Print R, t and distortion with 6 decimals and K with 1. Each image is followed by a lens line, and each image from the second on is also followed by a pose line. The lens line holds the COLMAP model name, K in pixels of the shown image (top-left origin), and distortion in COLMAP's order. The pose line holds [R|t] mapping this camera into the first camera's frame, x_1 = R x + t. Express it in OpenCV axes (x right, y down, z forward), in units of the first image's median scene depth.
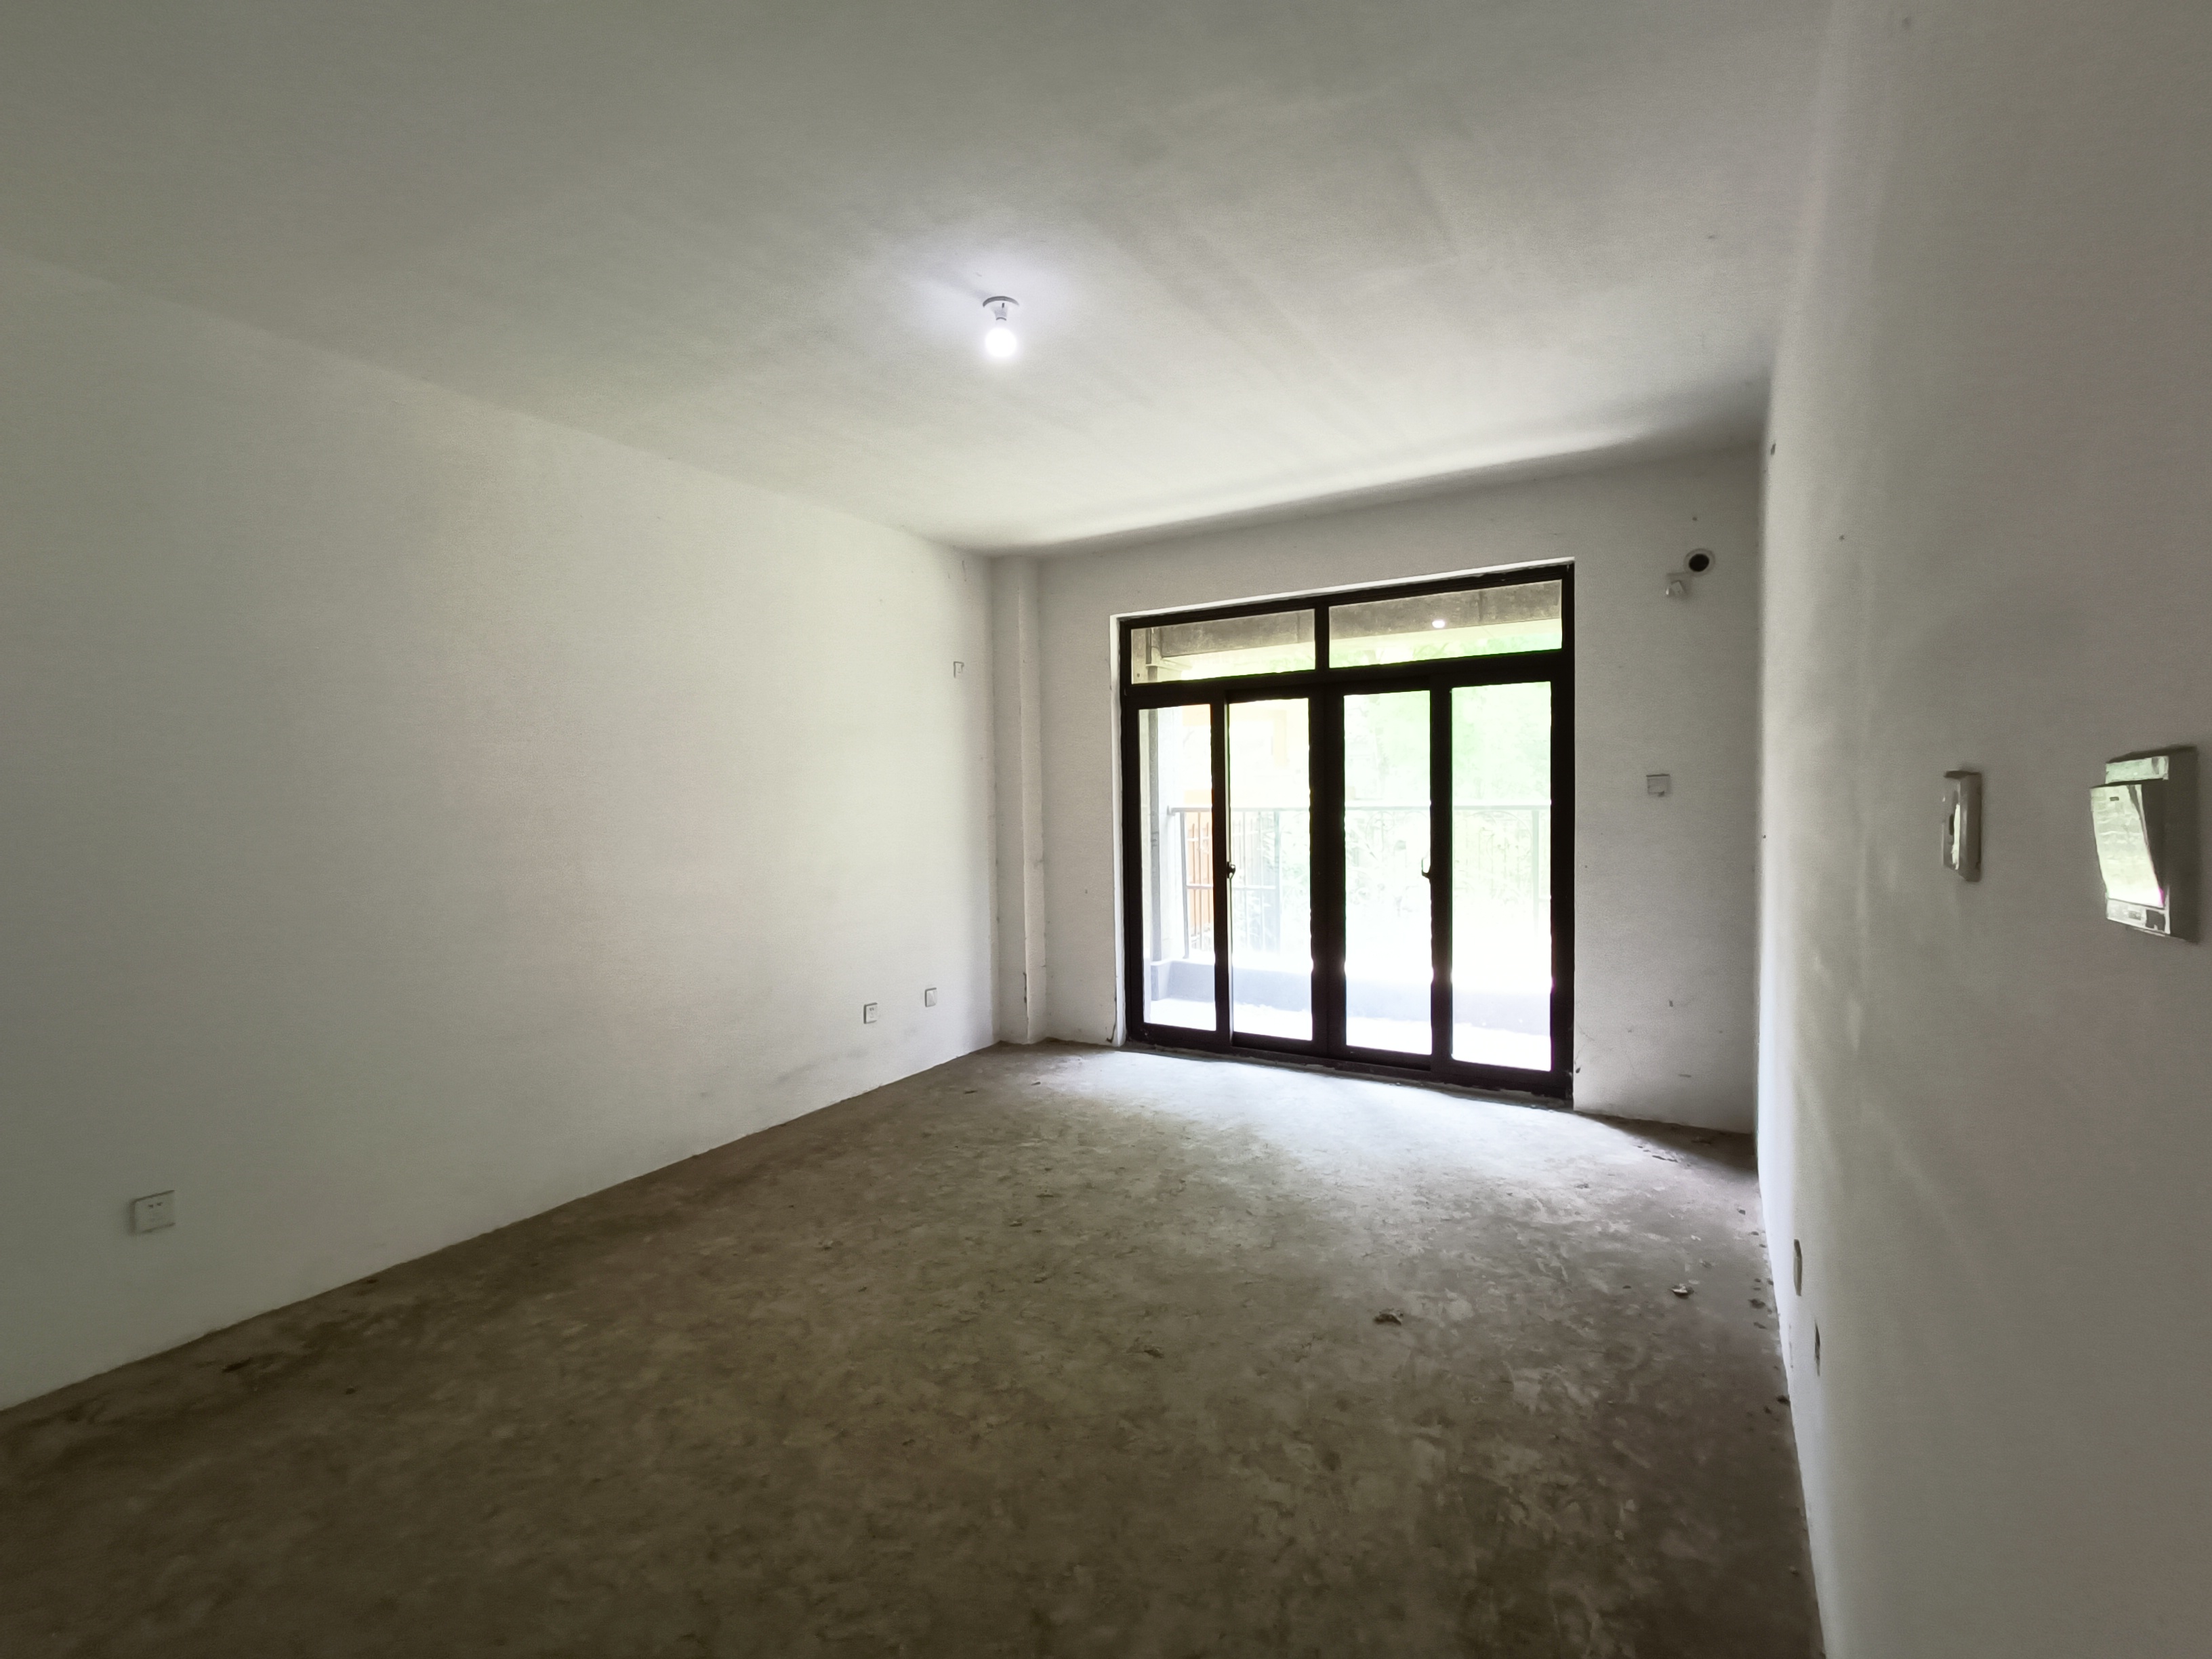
lens RADIAL K [[995.3, 0, 1093.2], [0, 995.3, 833.4], [0, 0, 1]] dist [0.002759, -0.000016]
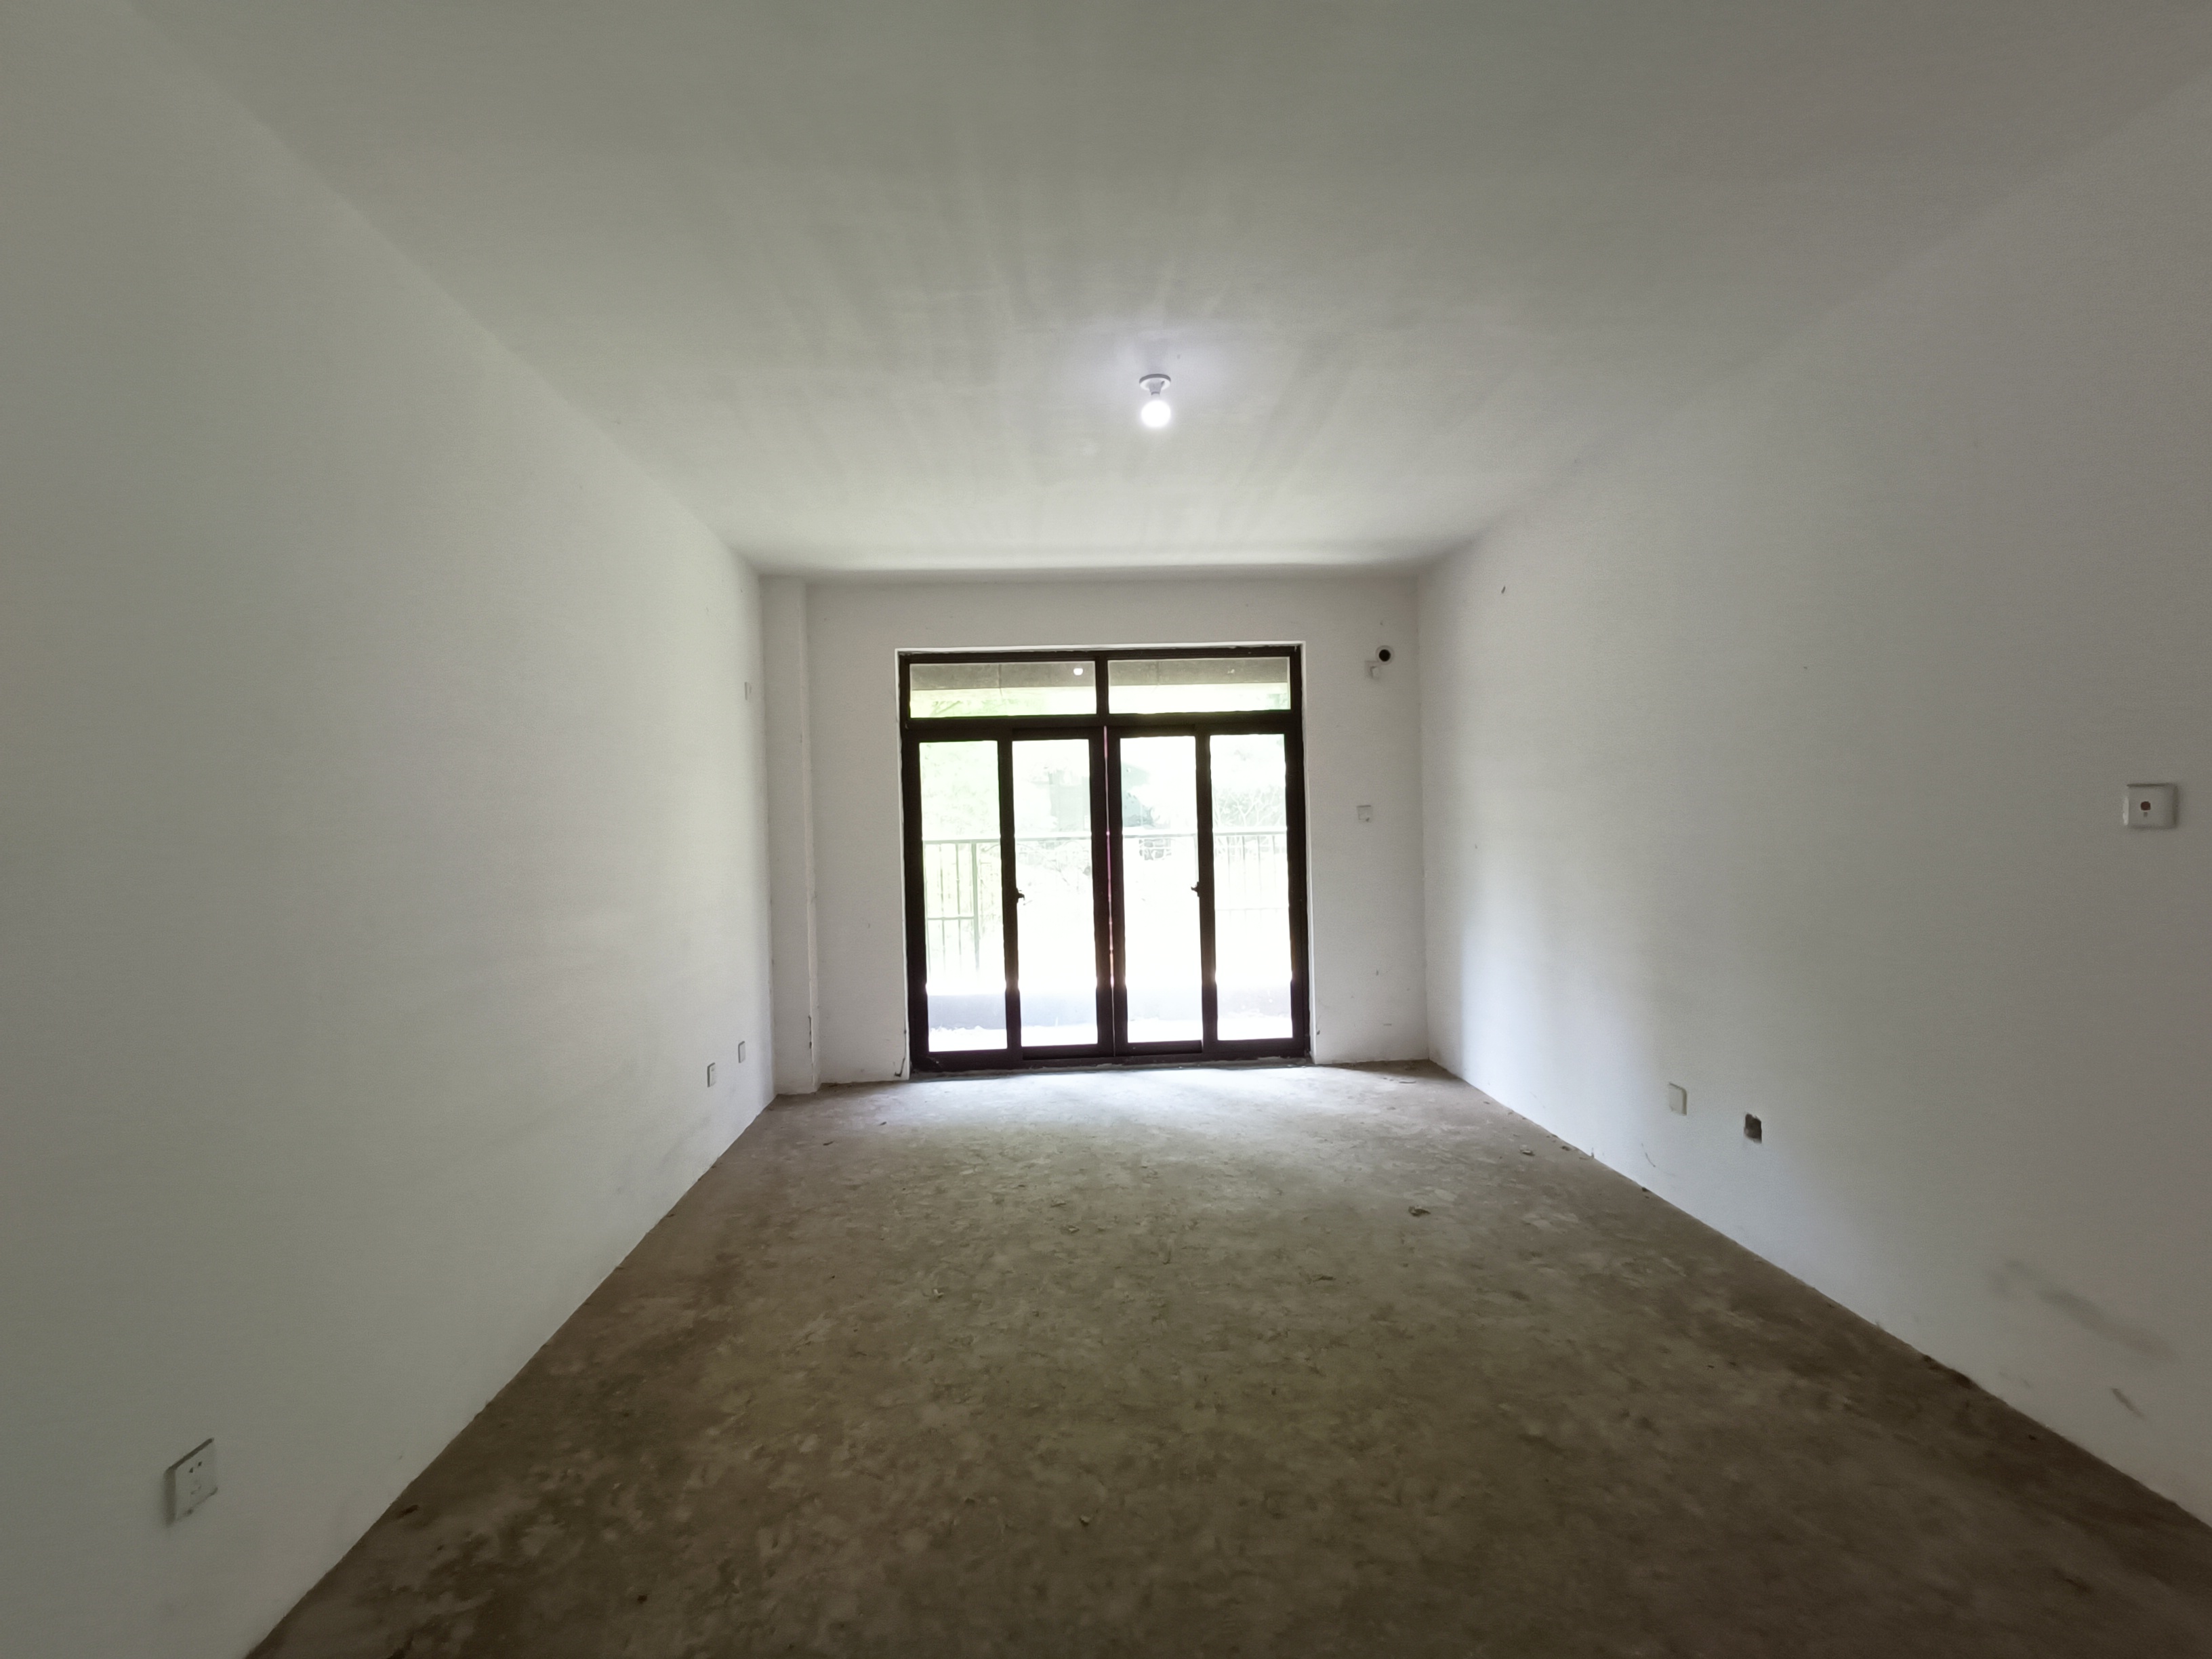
lens RADIAL K [[995.3, 0, 1093.2], [0, 995.3, 833.4], [0, 0, 1]] dist [0.002759, -0.000016]
pose [[0.822079, -0.011435, 0.569258, -0.497062], [0.035733, 0.998864, -0.031539, 0.008297], [-0.568250, 0.046269, 0.821554, 0.087034]]
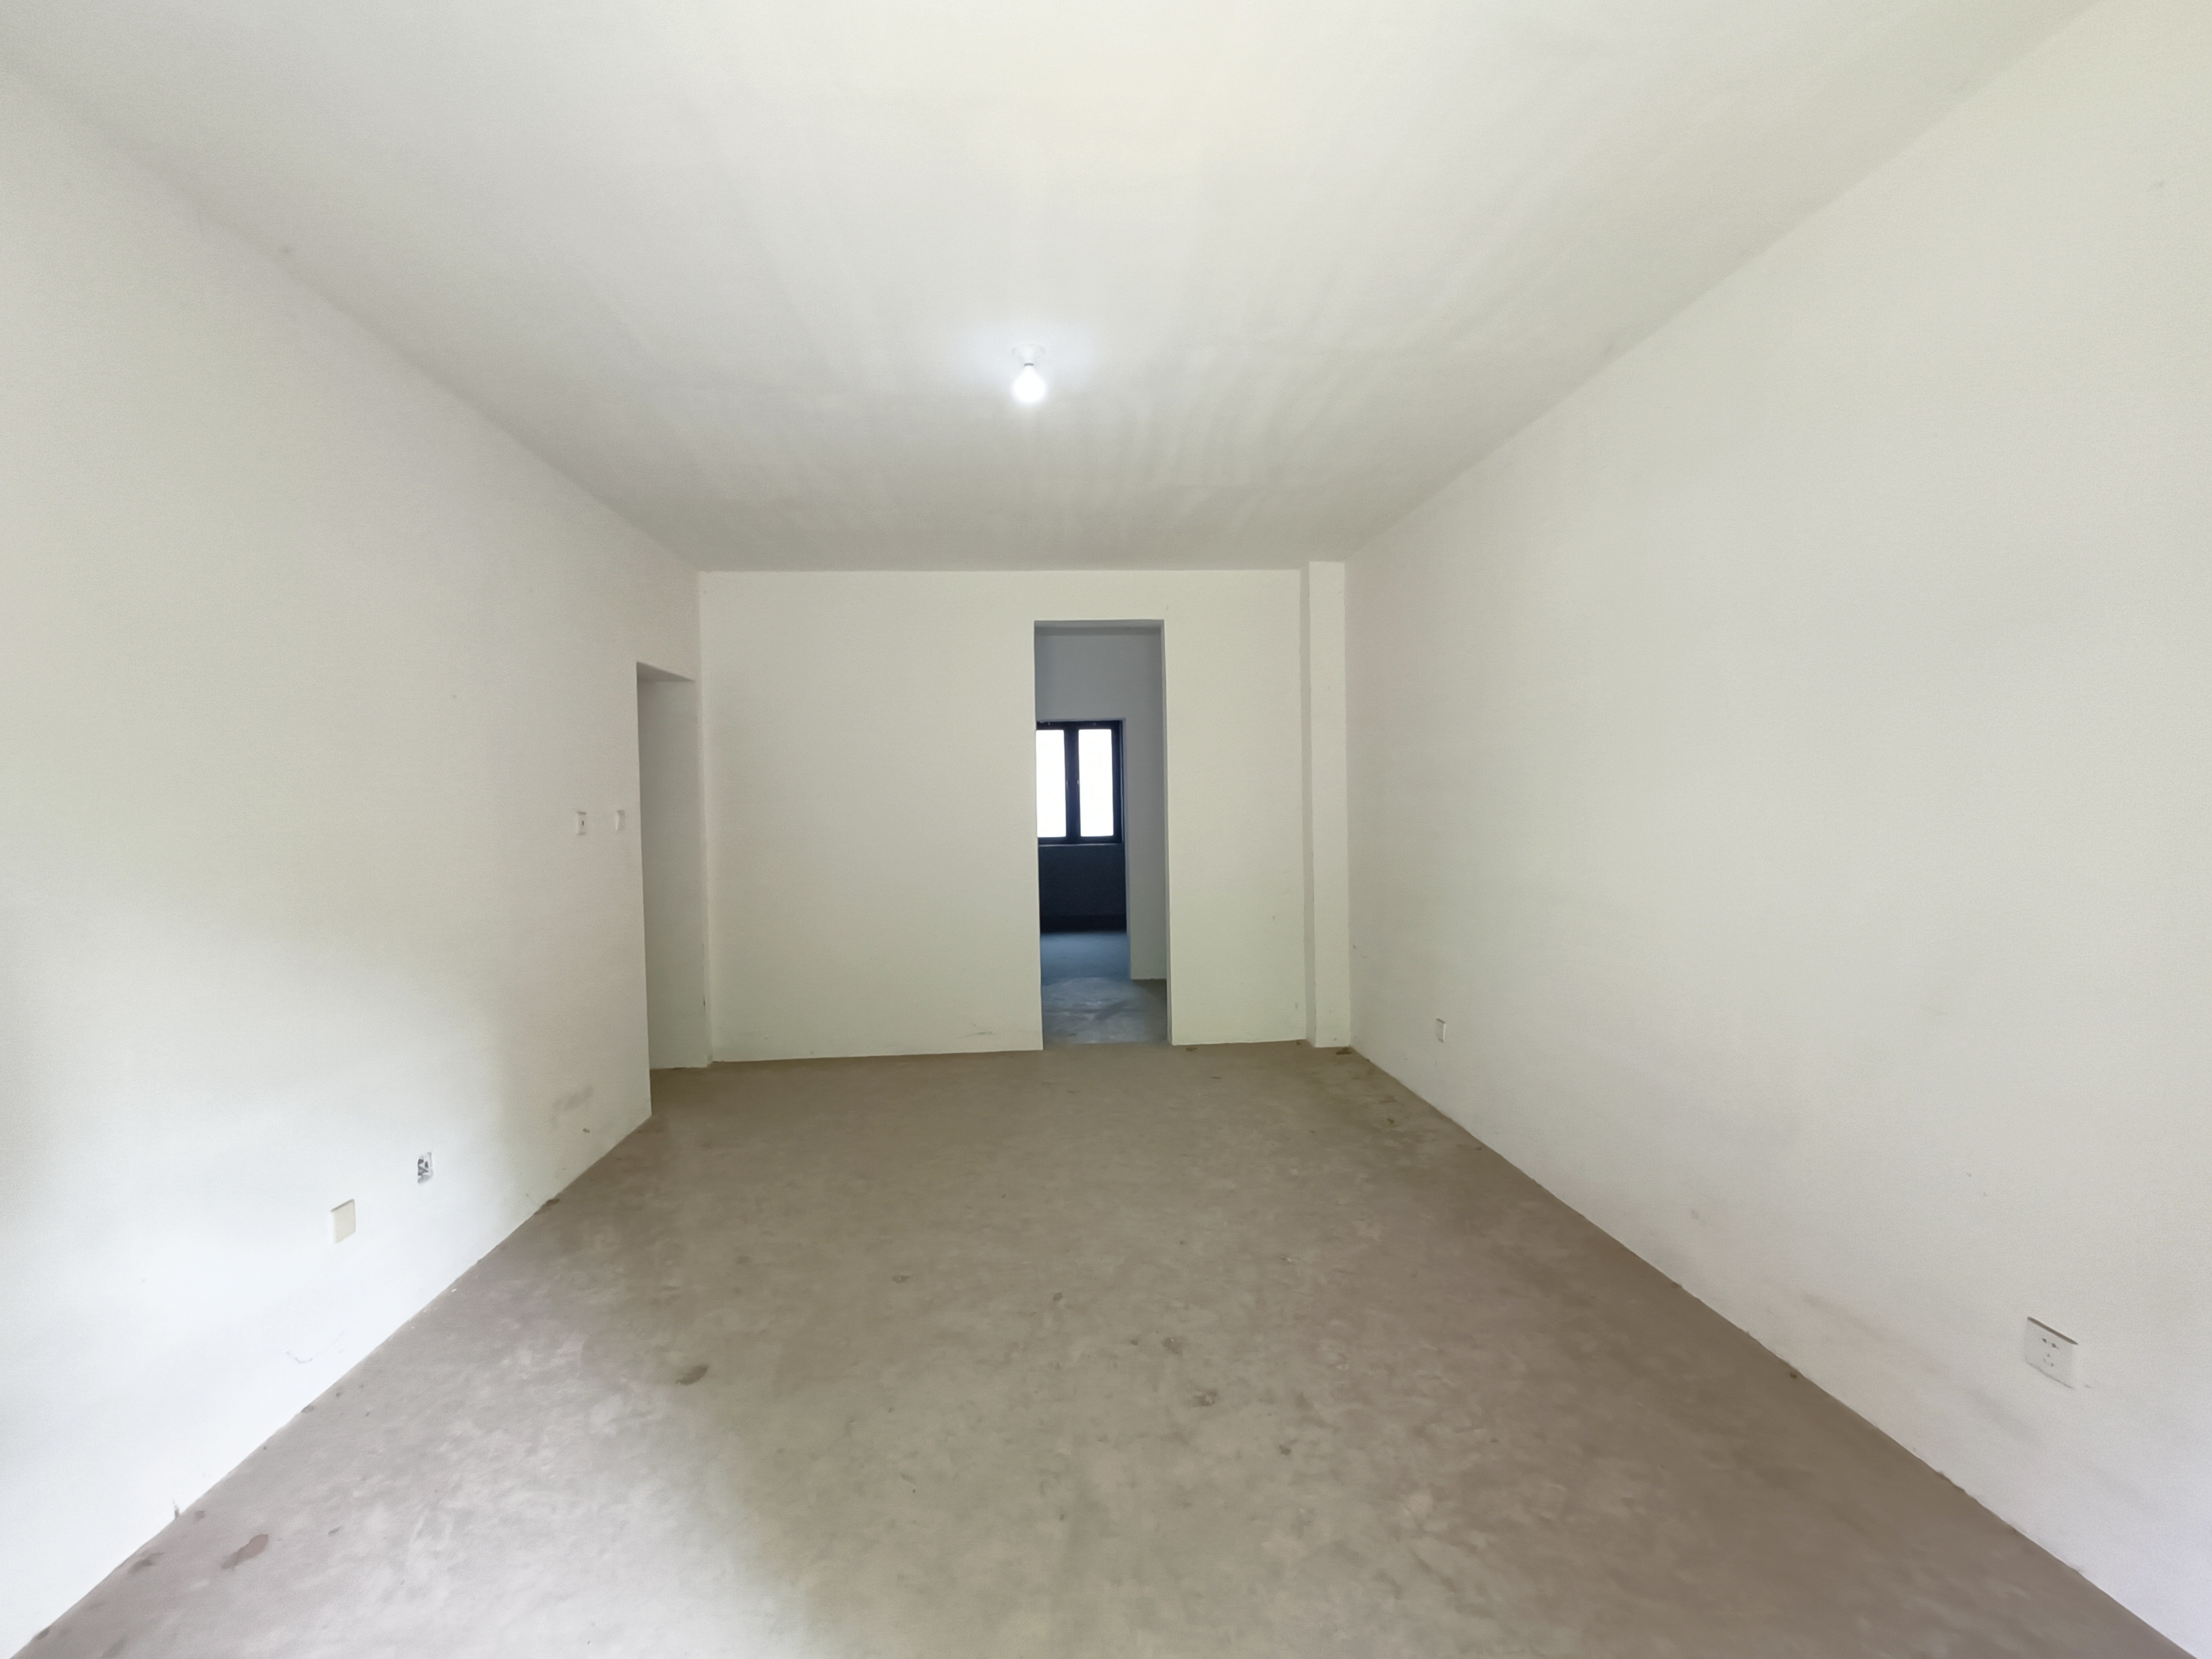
lens RADIAL K [[995.3, 0, 1093.2], [0, 995.3, 833.4], [0, 0, 1]] dist [0.002759, -0.000016]
pose [[-0.810913, 0.052316, -0.582823, 0.317870], [0.012527, 0.997319, 0.072094, -0.053627], [0.585033, 0.051161, -0.809394, 1.216279]]
